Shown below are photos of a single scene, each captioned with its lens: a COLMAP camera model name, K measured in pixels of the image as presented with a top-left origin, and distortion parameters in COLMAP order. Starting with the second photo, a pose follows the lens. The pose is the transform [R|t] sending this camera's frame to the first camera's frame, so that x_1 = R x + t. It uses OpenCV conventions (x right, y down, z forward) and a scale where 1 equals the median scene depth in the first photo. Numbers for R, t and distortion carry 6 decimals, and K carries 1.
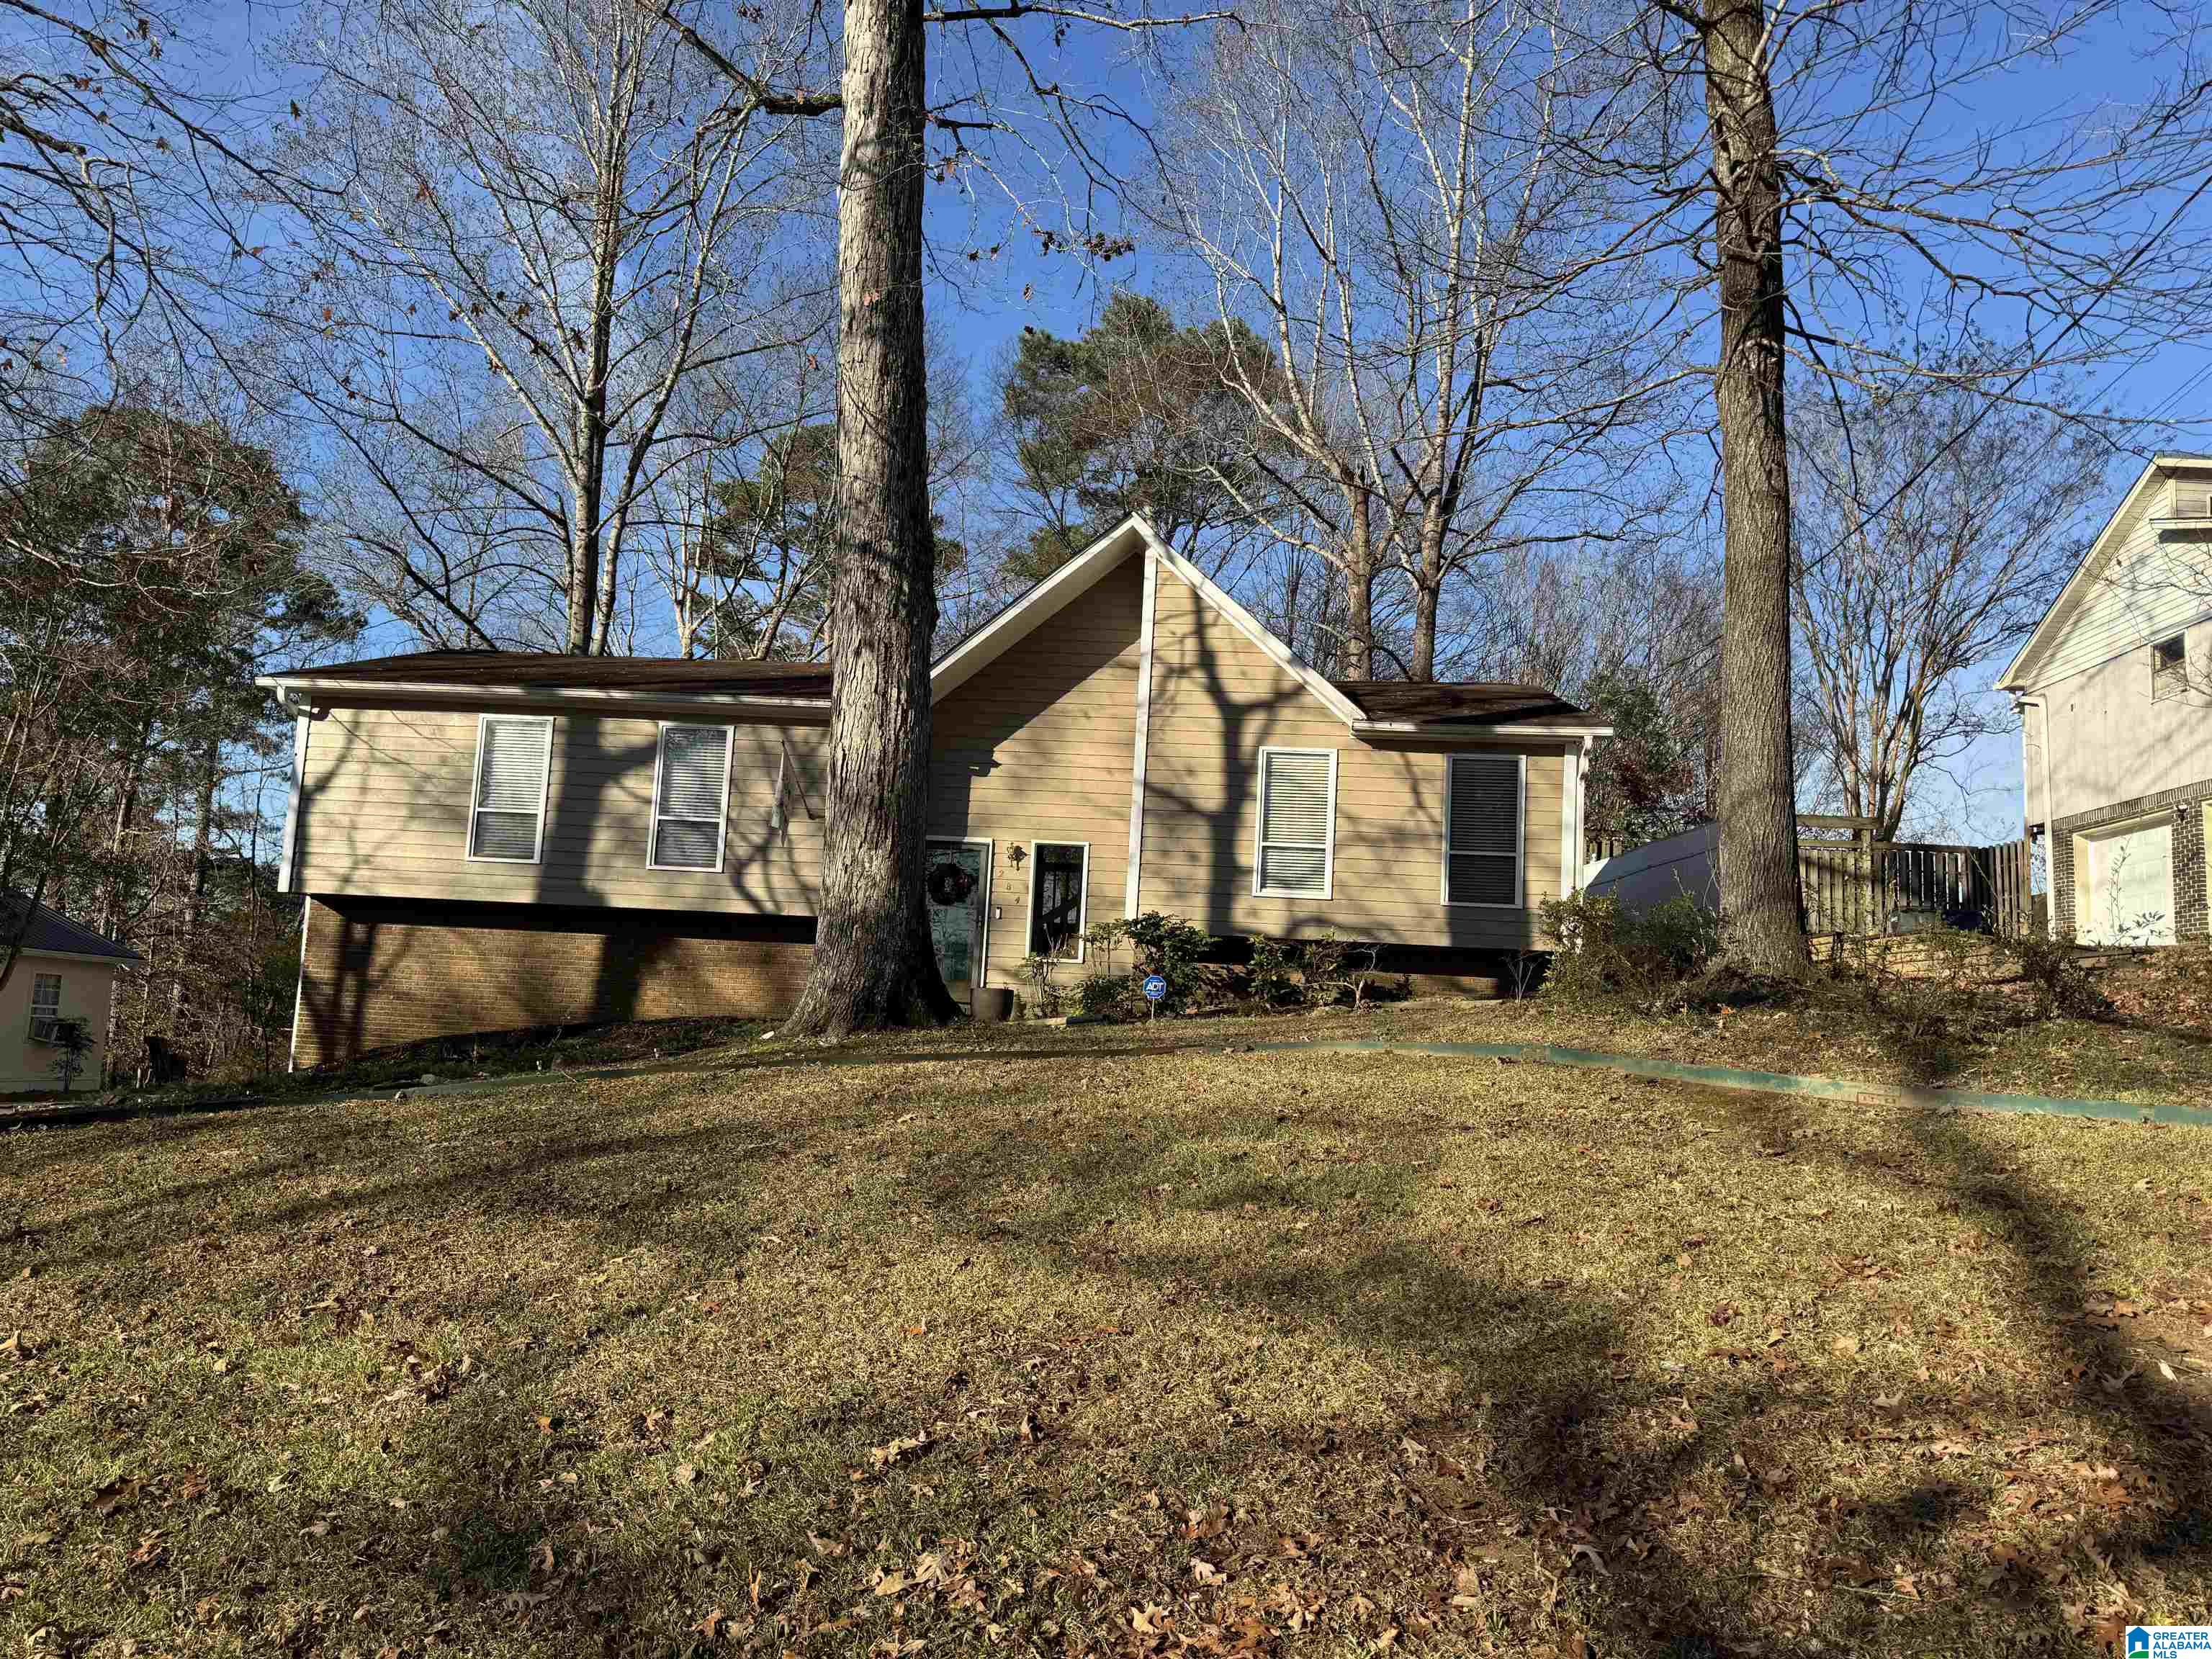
lens RADIAL K [[1548.0, 0, 1115.6], [0, 1548.0, 854.5], [0, 0, 1]] dist [0.156043, -0.361377]
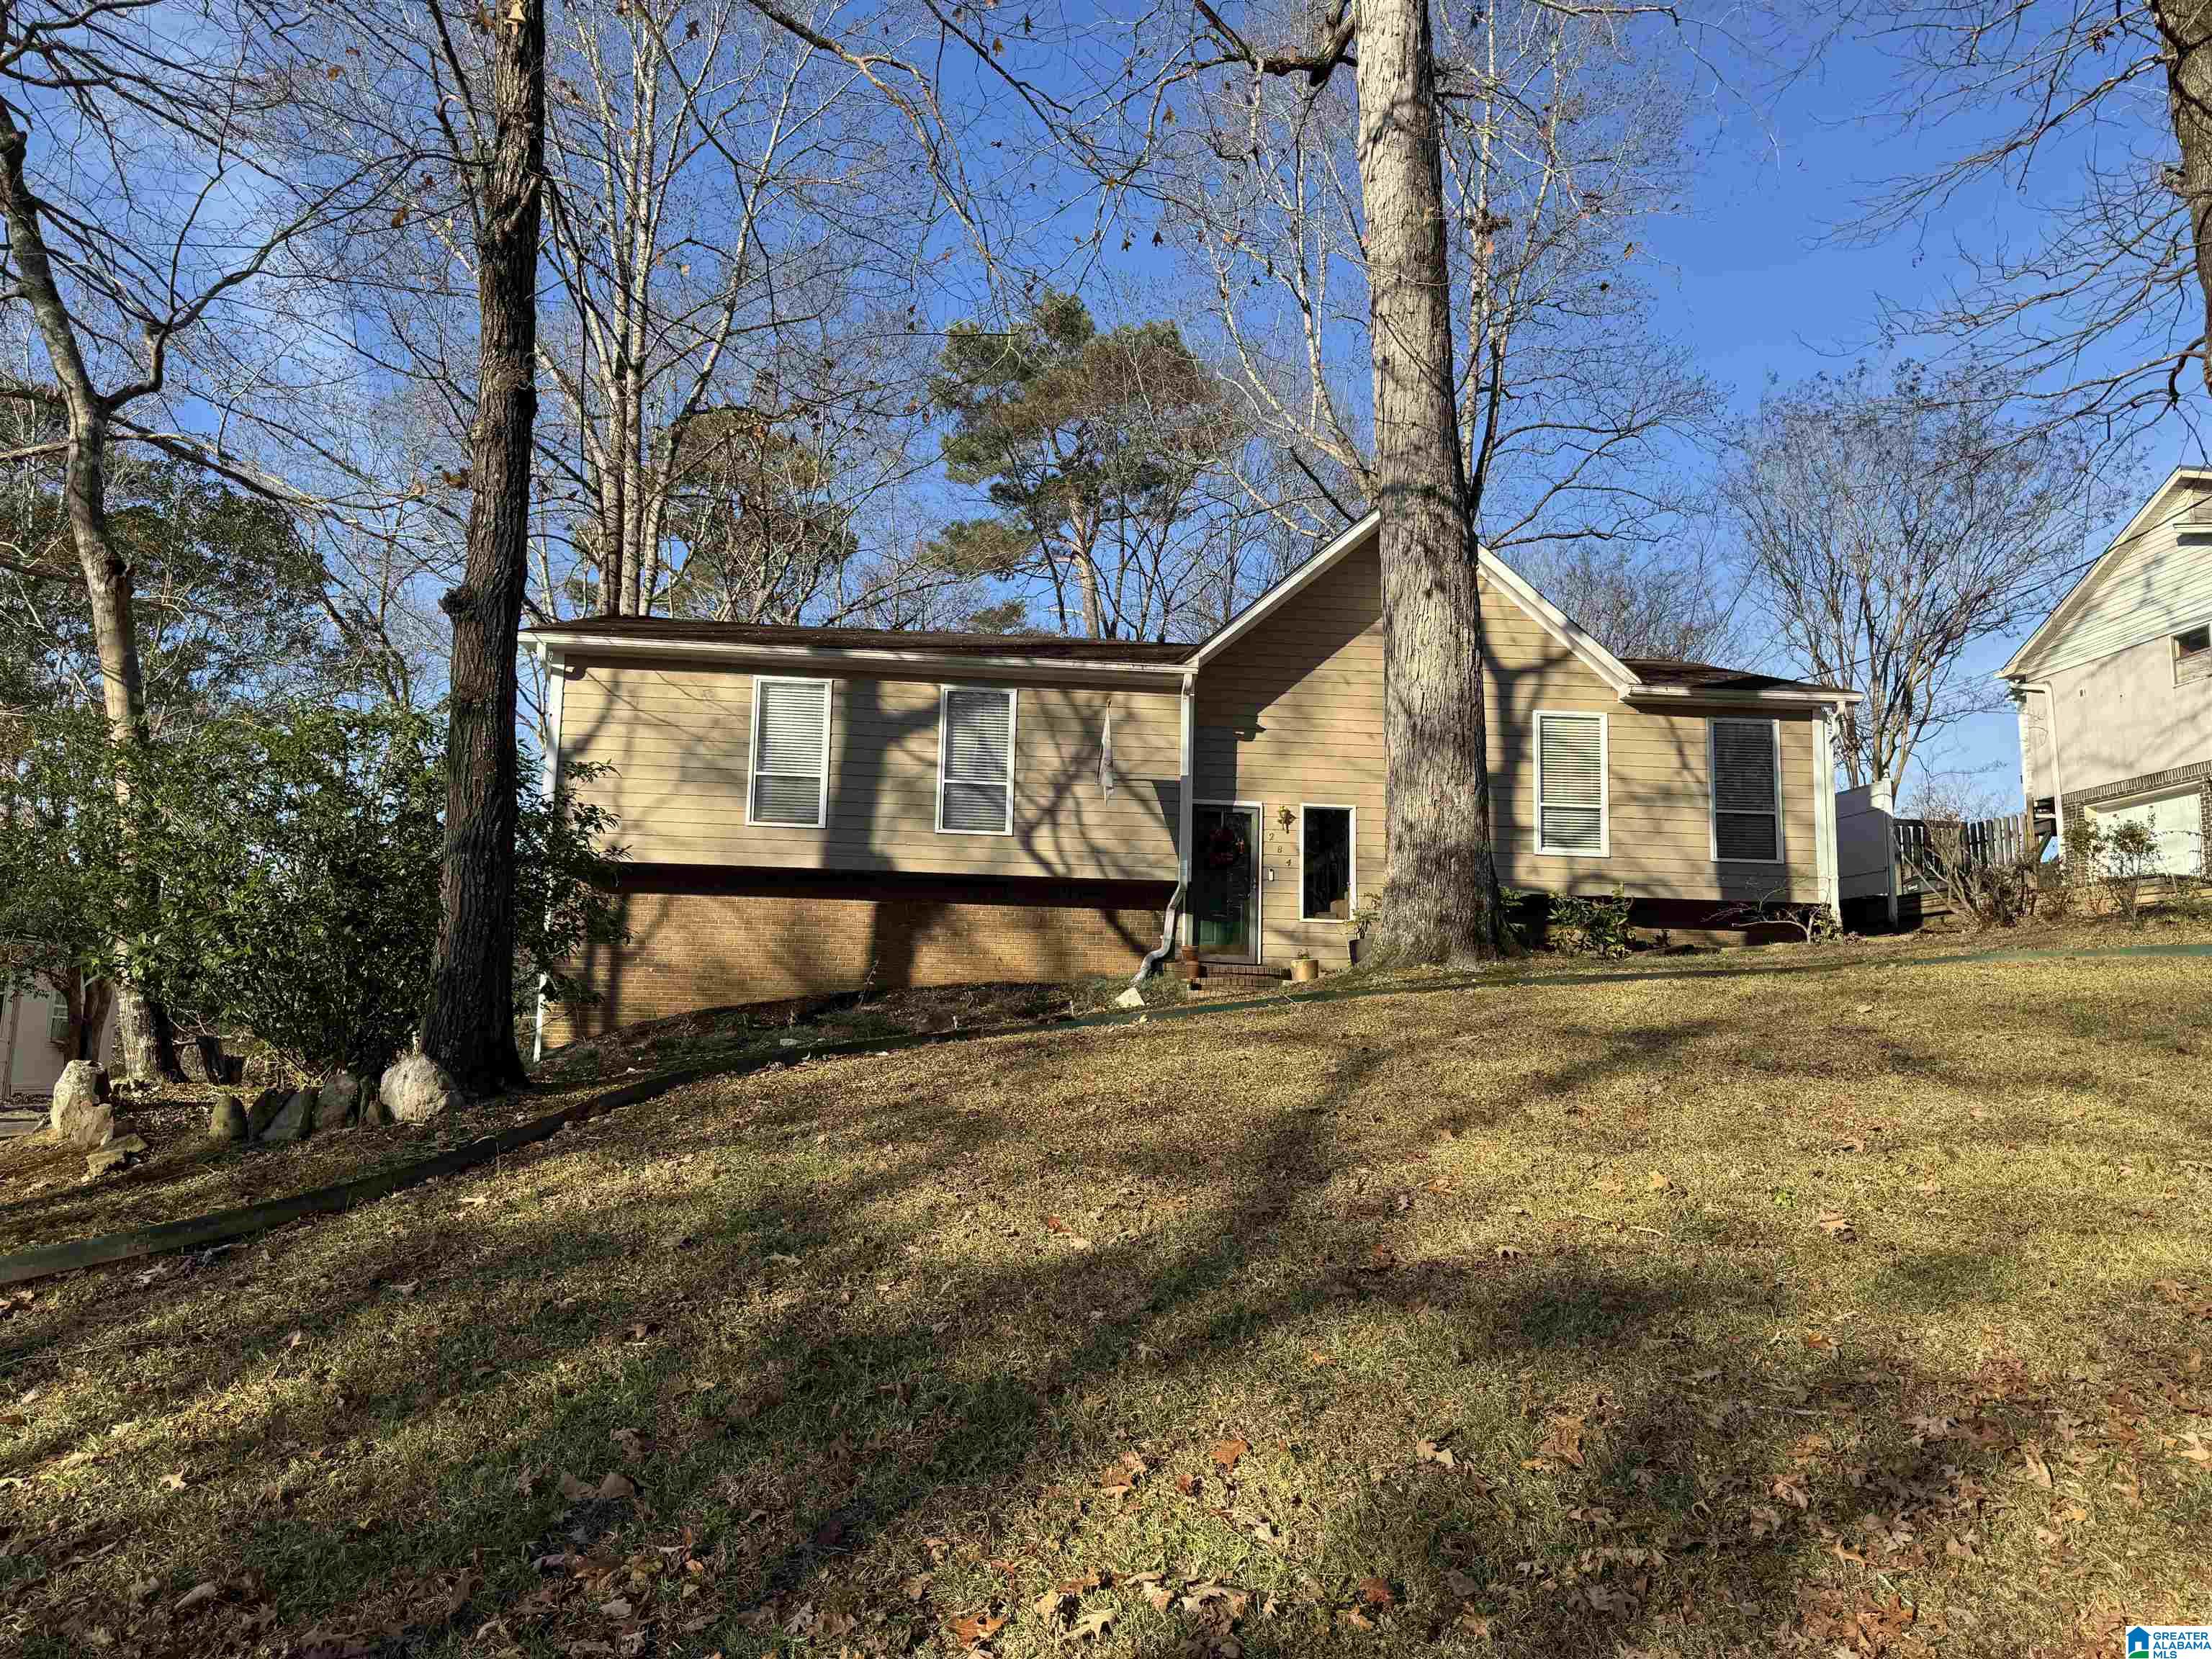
lens RADIAL K [[1544.5, 0, 1106.0], [0, 1544.5, 829.5], [0, 0, 1]] dist [0.164401, -0.368181]
pose [[0.988546, -0.005231, 0.150828, -0.338887], [0.008394, 0.999758, -0.020336, 0.028130], [-0.150686, 0.021369, 0.988351, 0.015399]]
